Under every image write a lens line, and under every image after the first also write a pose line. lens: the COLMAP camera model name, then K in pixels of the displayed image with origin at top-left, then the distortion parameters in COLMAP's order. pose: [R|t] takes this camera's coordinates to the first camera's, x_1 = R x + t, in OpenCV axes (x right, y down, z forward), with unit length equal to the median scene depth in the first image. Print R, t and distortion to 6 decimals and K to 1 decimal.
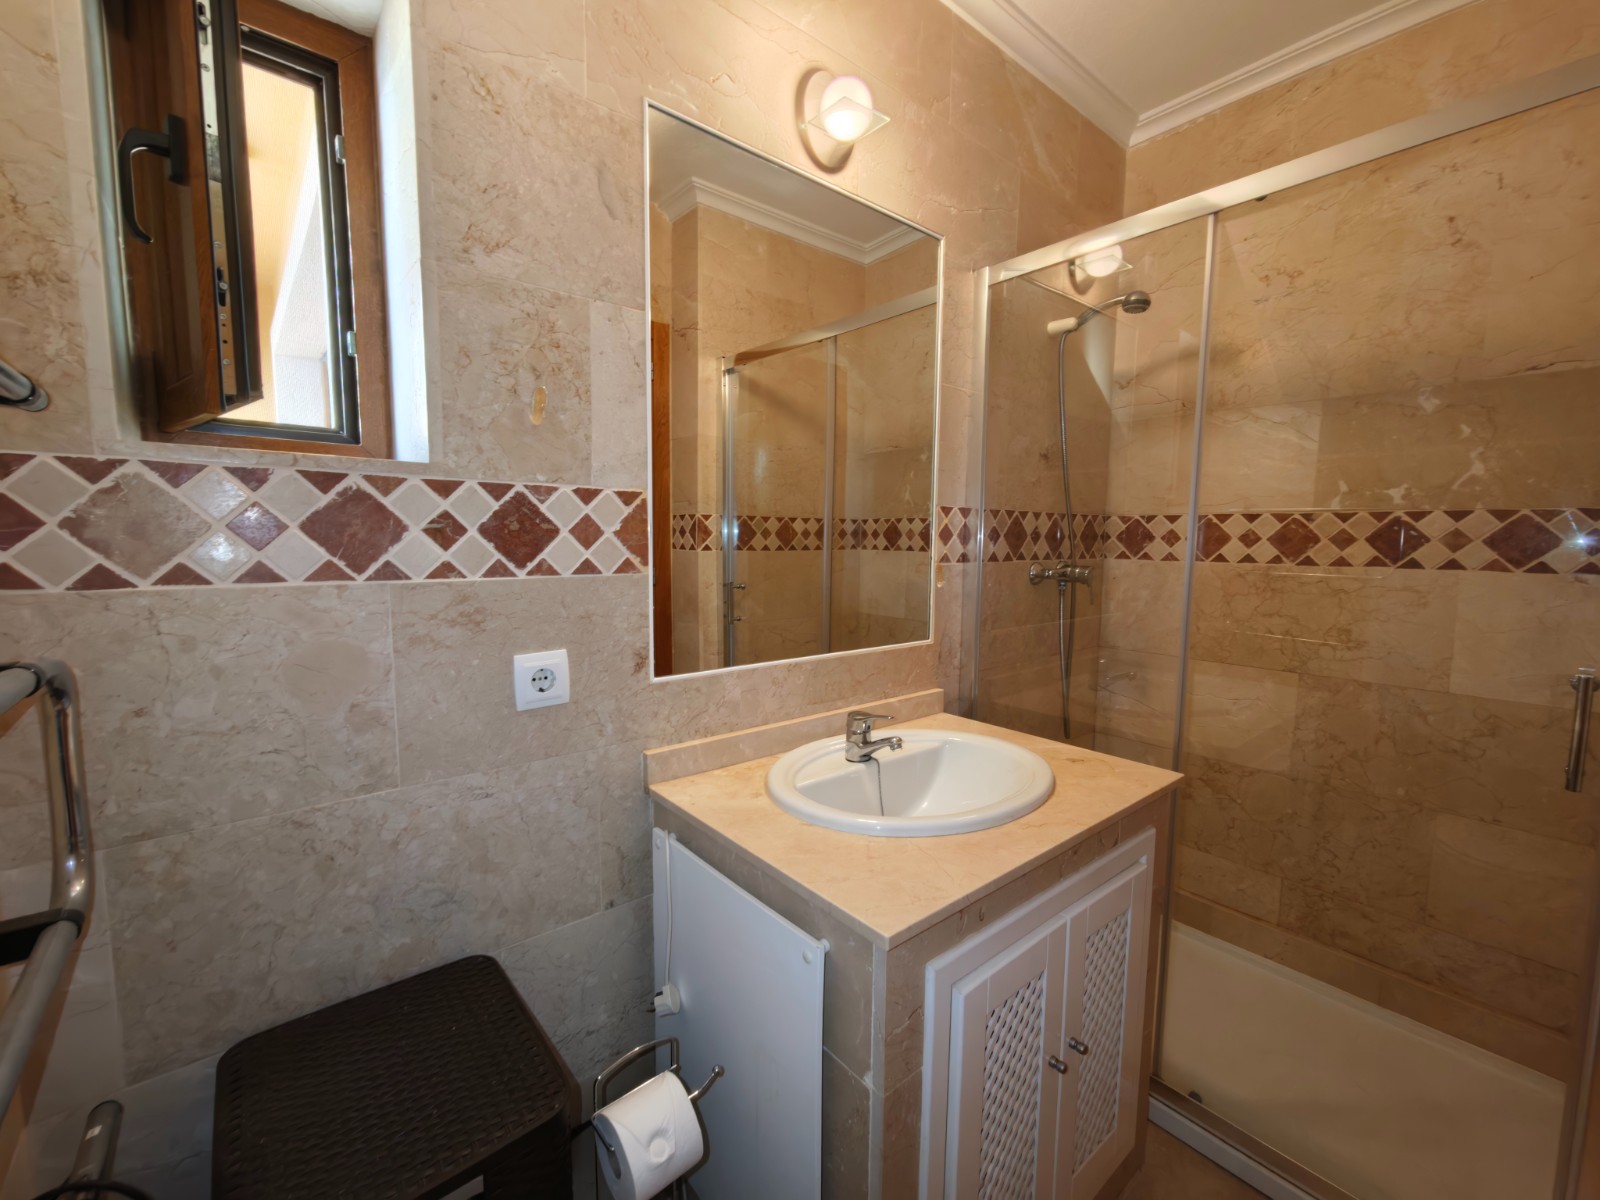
lens RADIAL K [[664.7, 0, 800.6], [0, 664.7, 604.3], [0, 0, 1]] dist [-0.001567, 0.000585]
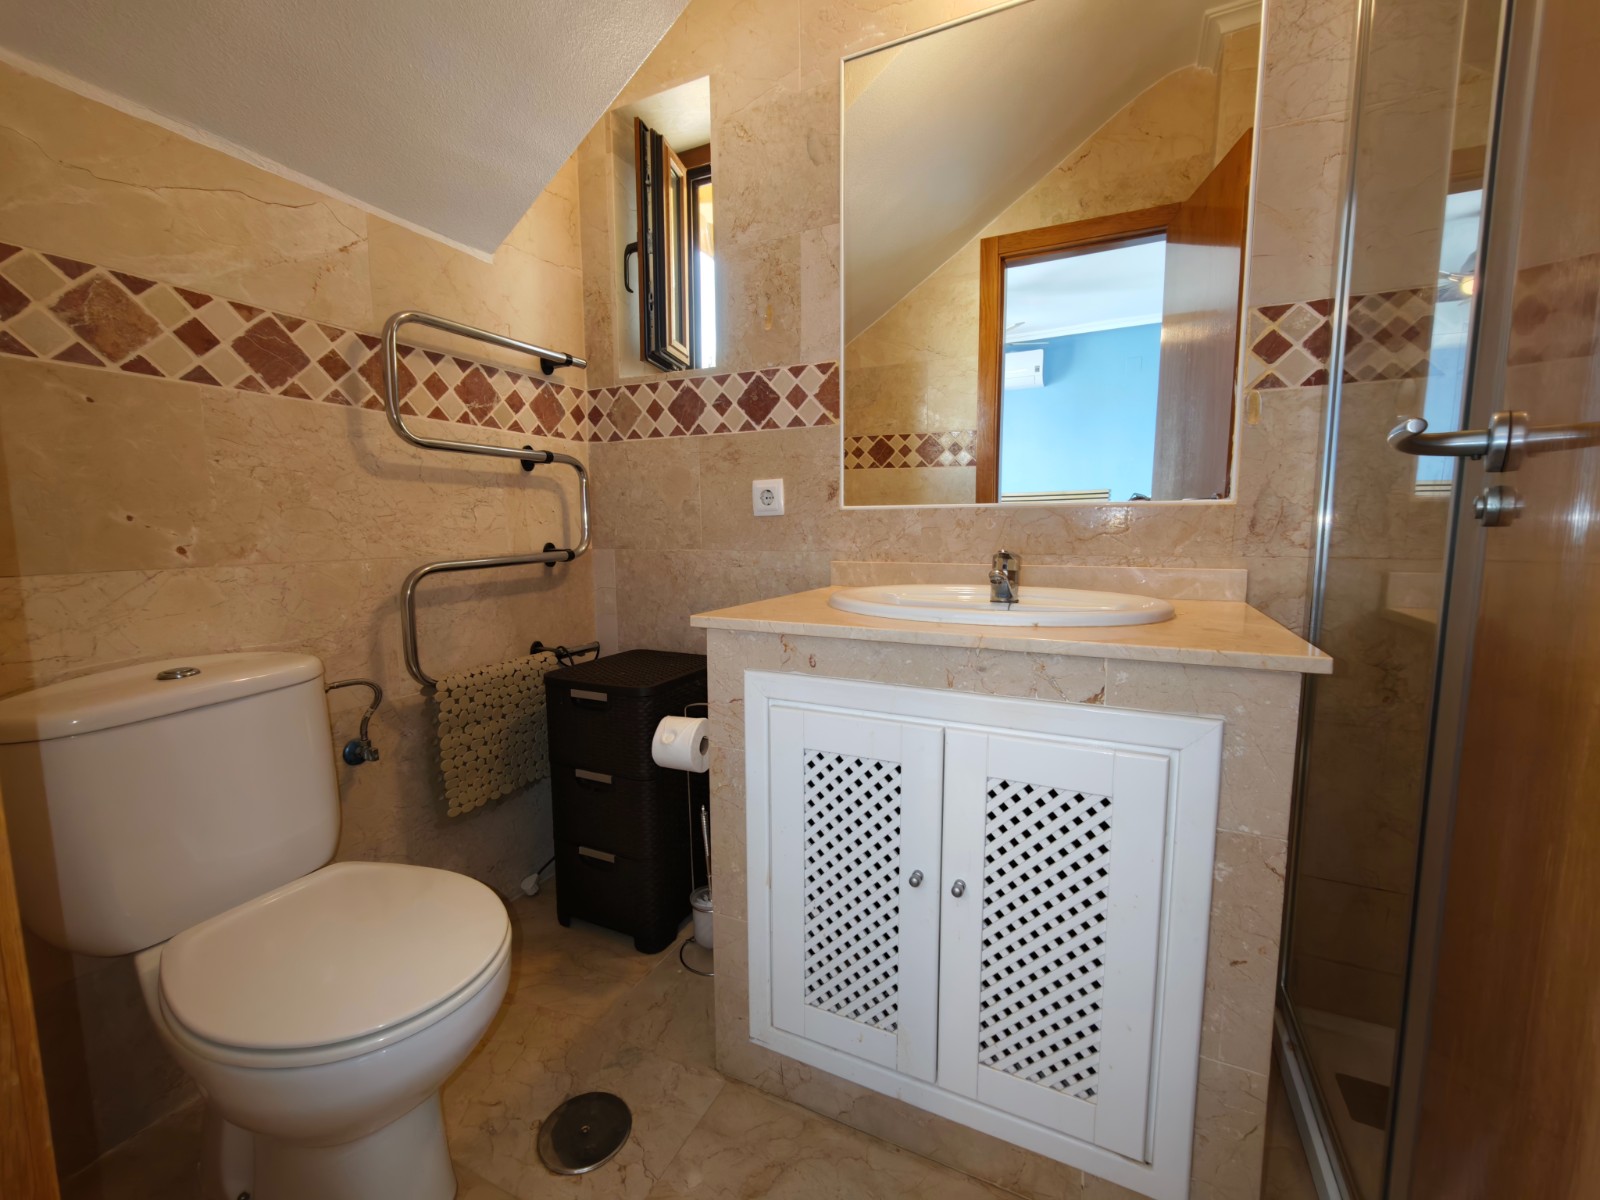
lens RADIAL K [[664.7, 0, 797.3], [0, 664.7, 604.3], [0, 0, 1]] dist [-0.001567, 0.000585]
pose [[0.409774, 0.095799, -0.907143, 1.135424], [-0.081093, 0.994358, 0.068379, 0.264127], [0.908575, 0.045543, 0.415231, 0.453372]]
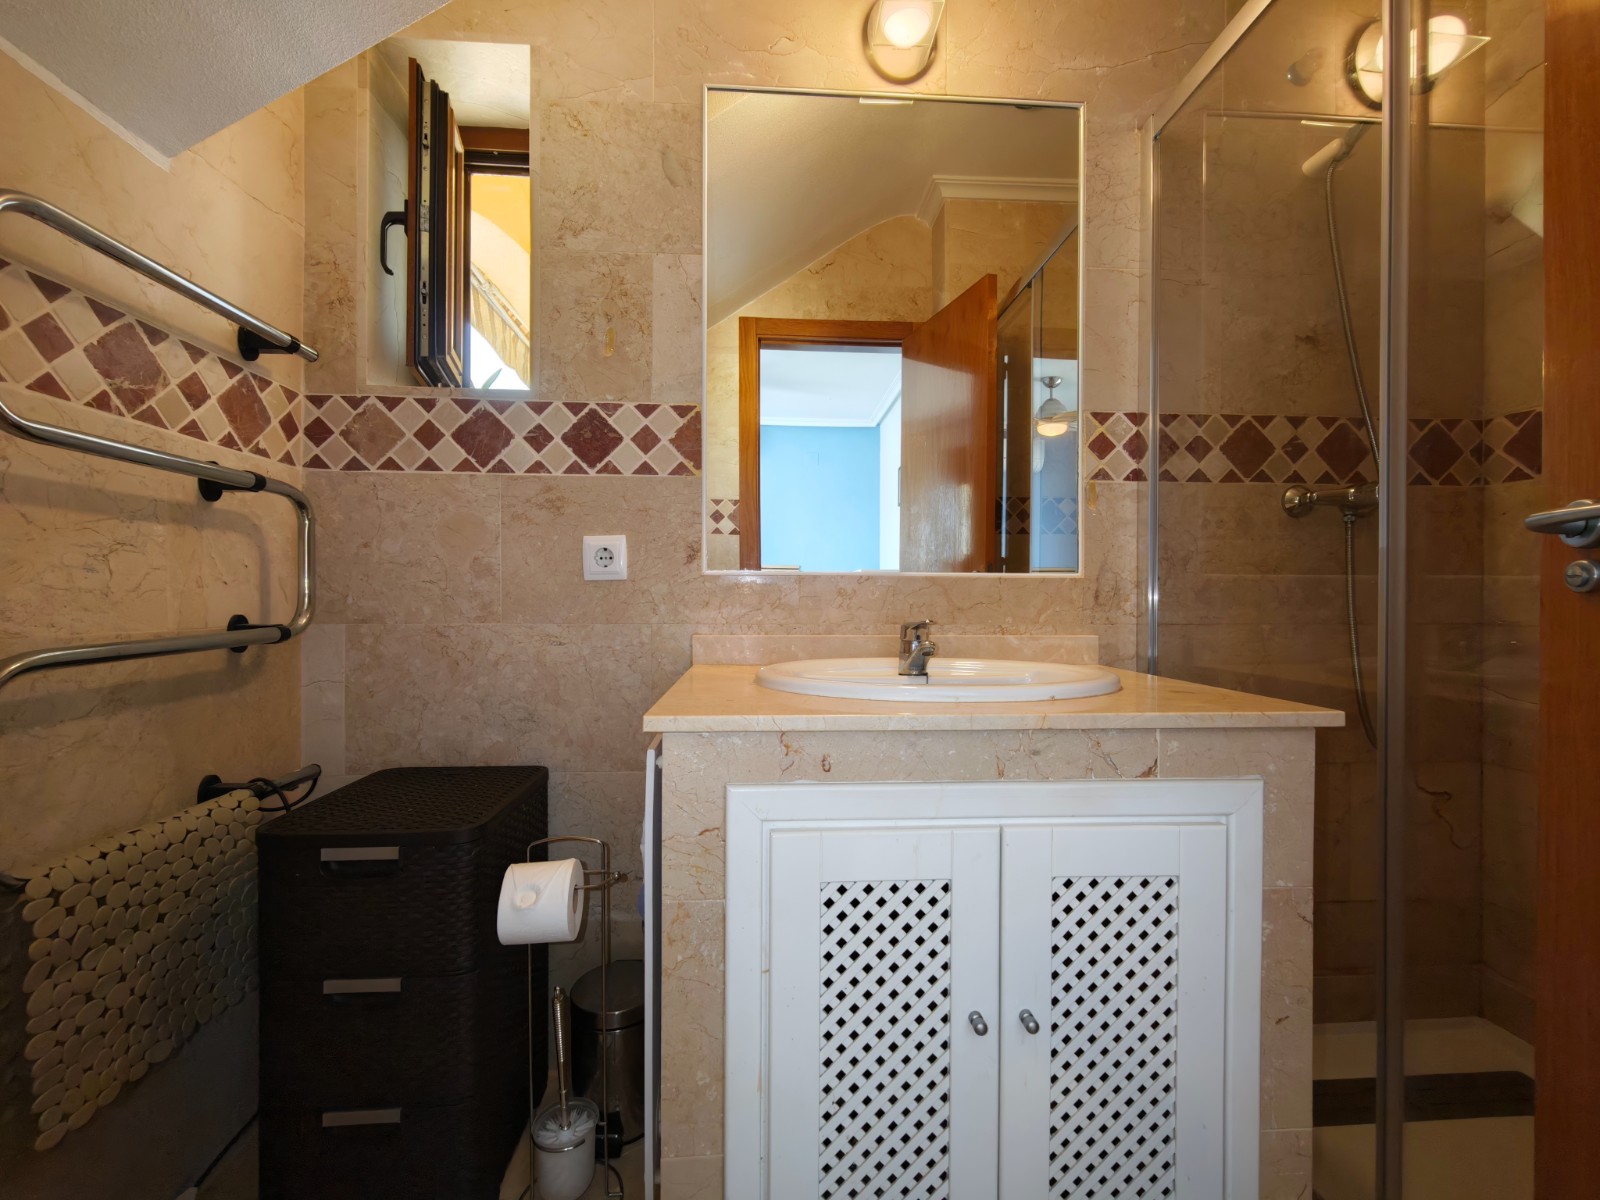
lens RADIAL K [[664.7, 0, 791.9], [0, 664.7, 602.8], [0, 0, 1]] dist [-0.001567, 0.000585]
pose [[0.806275, -0.002288, -0.591536, 0.665195], [-0.055024, 0.995367, -0.078849, 0.292613], [0.588976, 0.096122, 0.802414, 0.229159]]
